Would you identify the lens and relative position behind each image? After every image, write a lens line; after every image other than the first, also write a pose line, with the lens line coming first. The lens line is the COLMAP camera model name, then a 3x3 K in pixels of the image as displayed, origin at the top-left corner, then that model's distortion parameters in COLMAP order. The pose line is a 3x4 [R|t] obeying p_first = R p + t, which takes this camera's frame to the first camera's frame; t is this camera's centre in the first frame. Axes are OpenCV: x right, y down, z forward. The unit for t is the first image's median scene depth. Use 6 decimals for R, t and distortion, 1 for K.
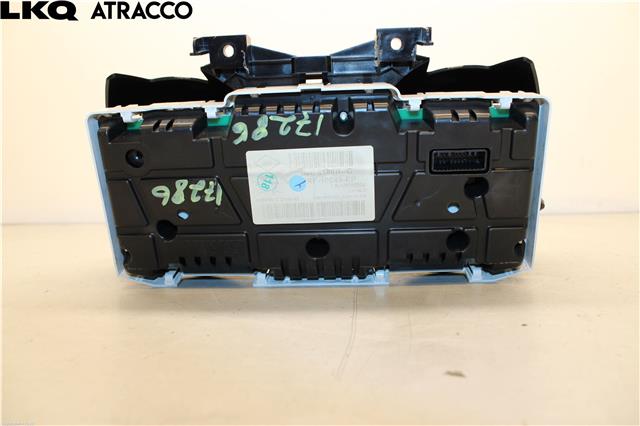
lens RADIAL K [[527.5, 0, 313.8], [0, 527.5, 214.1], [0, 0, 1]] dist [-0.112083, -0.004800]
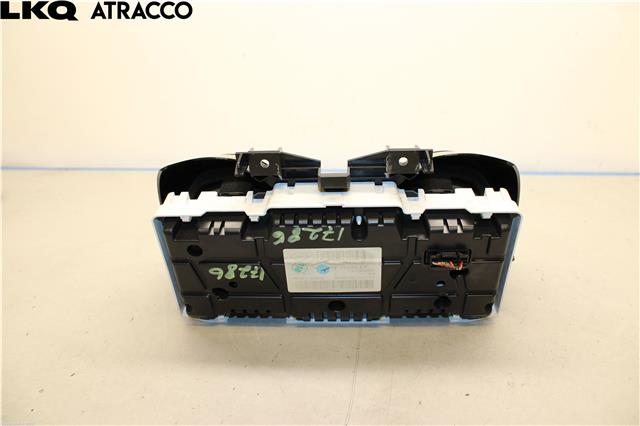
lens RADIAL K [[527.5, 0, 325.0], [0, 527.5, 213.0], [0, 0, 1]] dist [-0.112083, -0.004800]
pose [[0.999757, -0.002158, 0.021958, -0.053811], [-0.003638, 0.965465, 0.260508, -0.534169], [-0.021761, -0.260525, 0.965222, -0.223558]]
